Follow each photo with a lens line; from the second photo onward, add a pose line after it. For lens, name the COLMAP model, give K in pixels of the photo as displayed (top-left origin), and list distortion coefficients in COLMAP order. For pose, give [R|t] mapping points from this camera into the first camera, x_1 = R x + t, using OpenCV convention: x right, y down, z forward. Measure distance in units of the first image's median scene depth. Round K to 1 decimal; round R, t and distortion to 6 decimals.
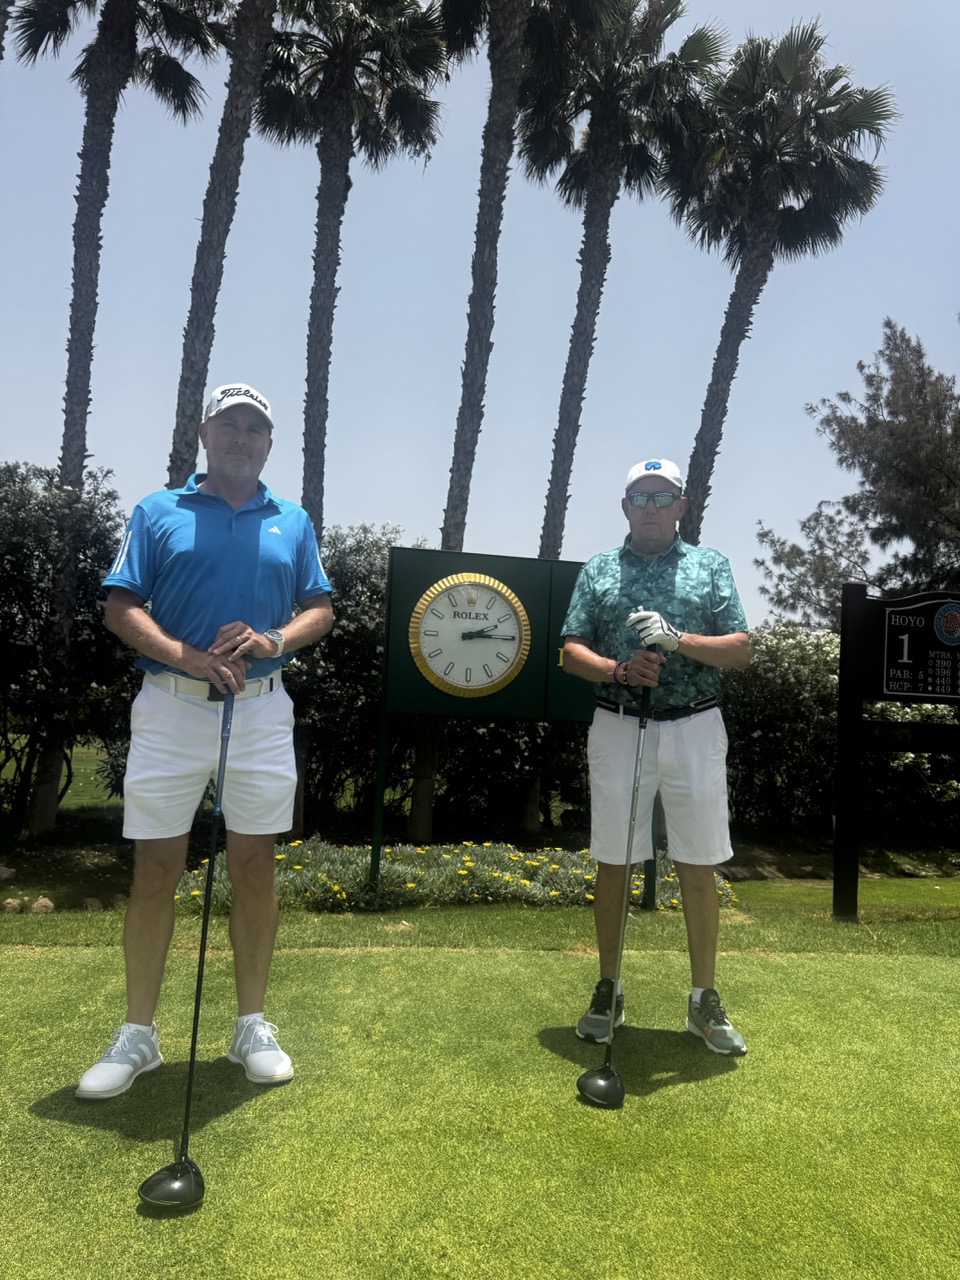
lens RADIAL K [[921.5, 0, 480.0], [0, 921.5, 640.0], [0, 0, 1]] dist [0.046446, -0.060392]
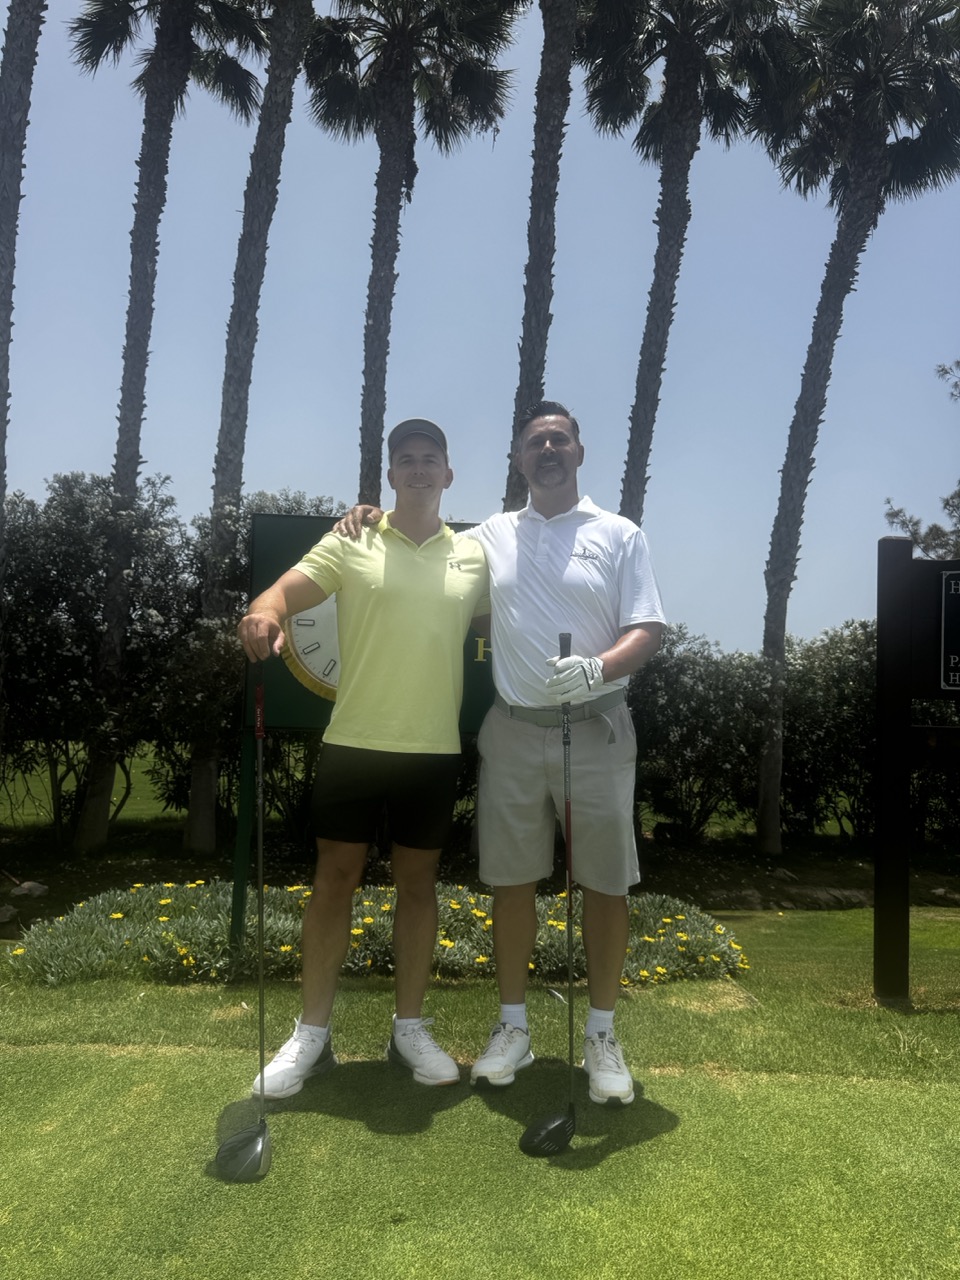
lens RADIAL K [[909.4, 0, 480.0], [0, 909.4, 640.0], [0, 0, 1]] dist [0.011731, -0.004776]
pose [[0.986698, -0.027061, -0.160294, 0.074105], [0.026358, 0.999631, -0.006512, 0.005411], [0.160411, 0.002200, 0.987048, 0.091523]]
